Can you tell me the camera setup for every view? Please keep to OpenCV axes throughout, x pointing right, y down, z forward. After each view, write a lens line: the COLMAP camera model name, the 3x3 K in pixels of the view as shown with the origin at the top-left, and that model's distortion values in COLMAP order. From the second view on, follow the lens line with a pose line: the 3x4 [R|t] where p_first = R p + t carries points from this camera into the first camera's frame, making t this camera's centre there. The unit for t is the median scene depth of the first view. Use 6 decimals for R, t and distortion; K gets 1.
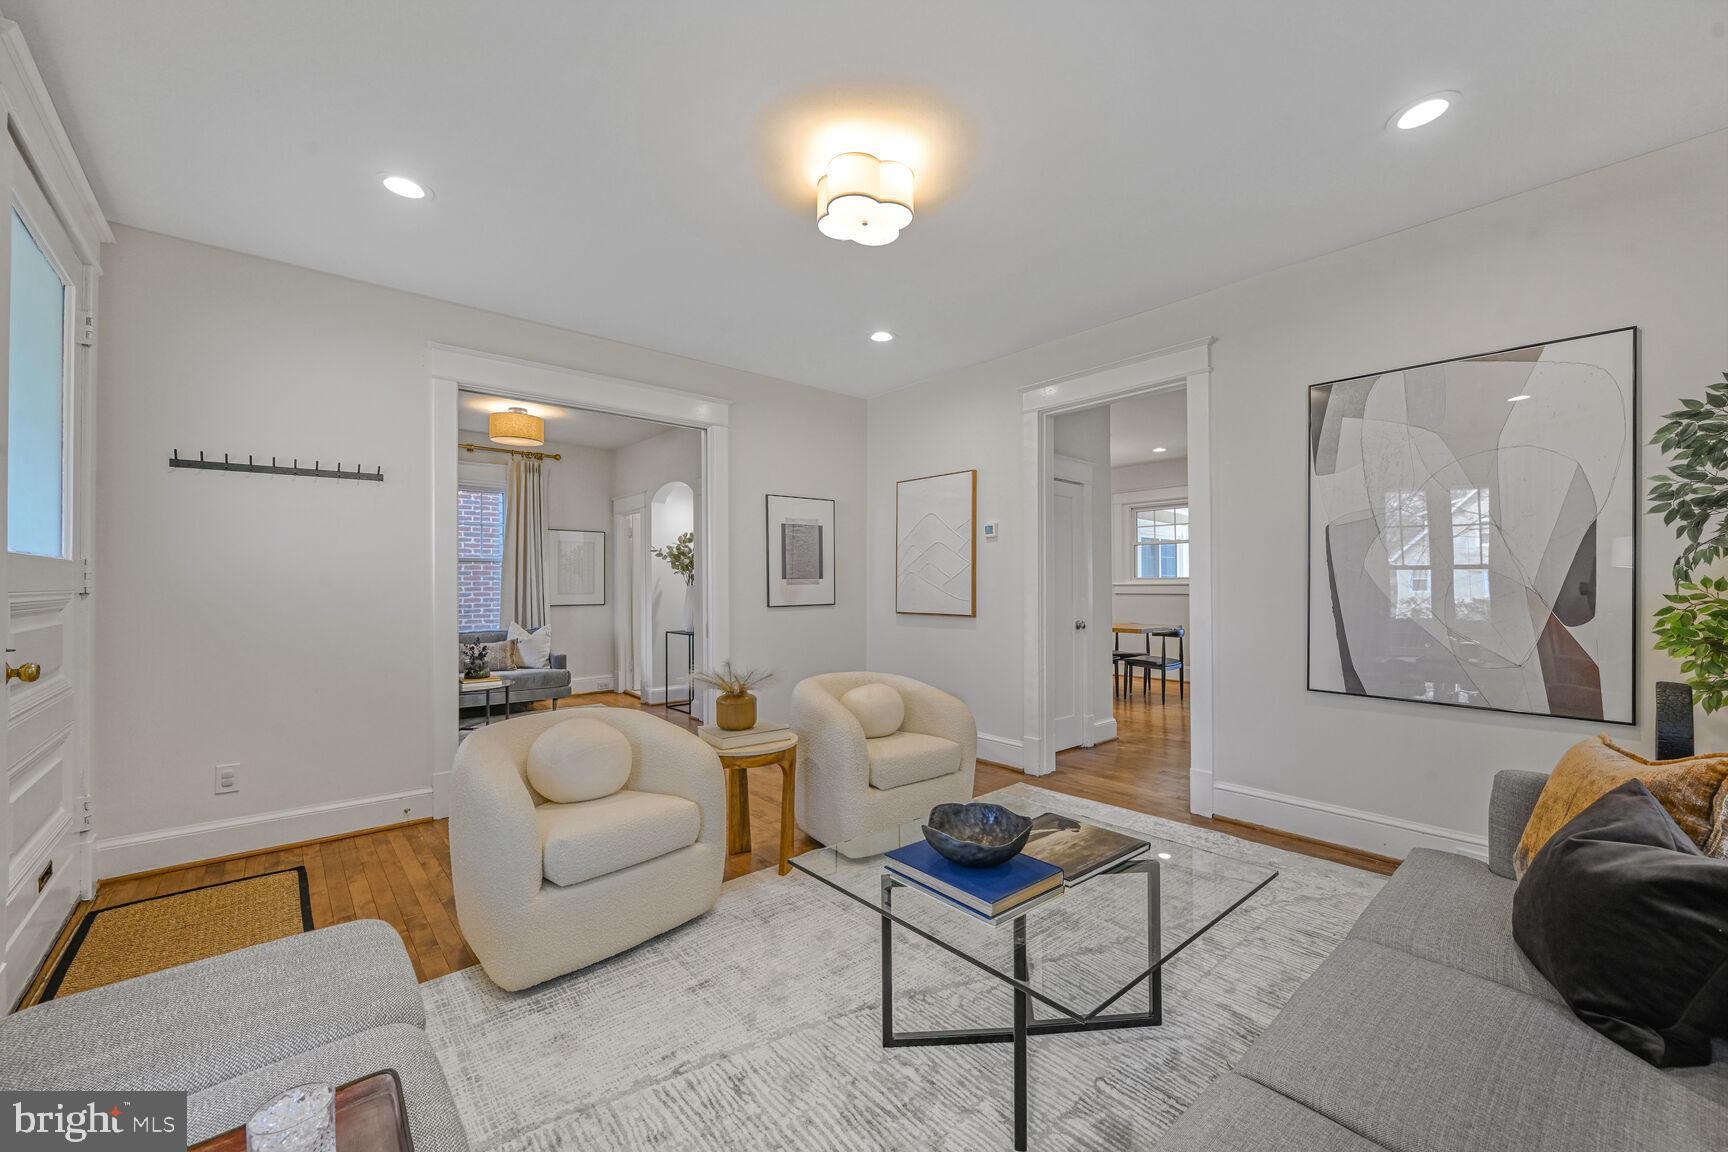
lens RADIAL K [[685.0, 0, 867.0], [0, 685.0, 579.5], [0, 0, 1]] dist [-0.001155, -0.000026]
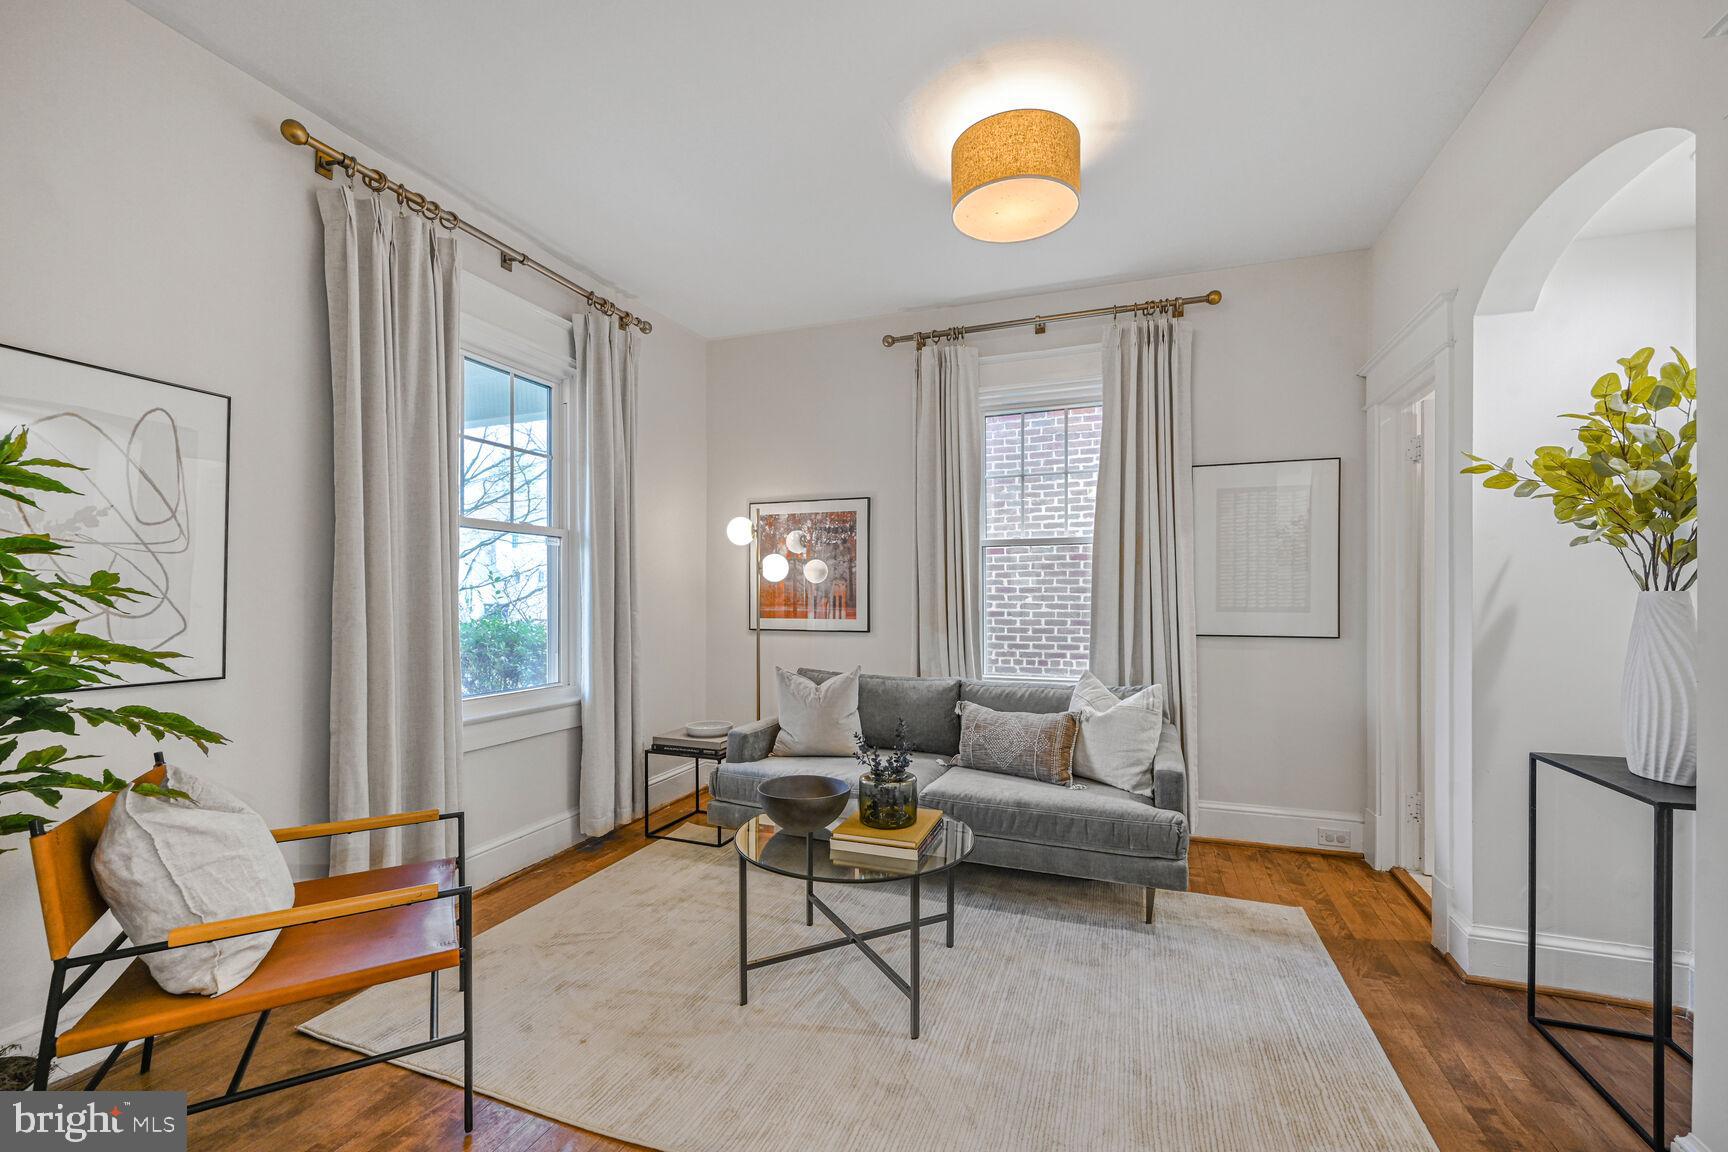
lens RADIAL K [[685.0, 0, 890.6], [0, 685.0, 596.3], [0, 0, 1]] dist [-0.001155, -0.000026]
pose [[0.488761, 0.007329, -0.872387, -0.175229], [0.004147, 0.999934, 0.010725, 0.007422], [0.872408, -0.008860, 0.488698, 0.626219]]
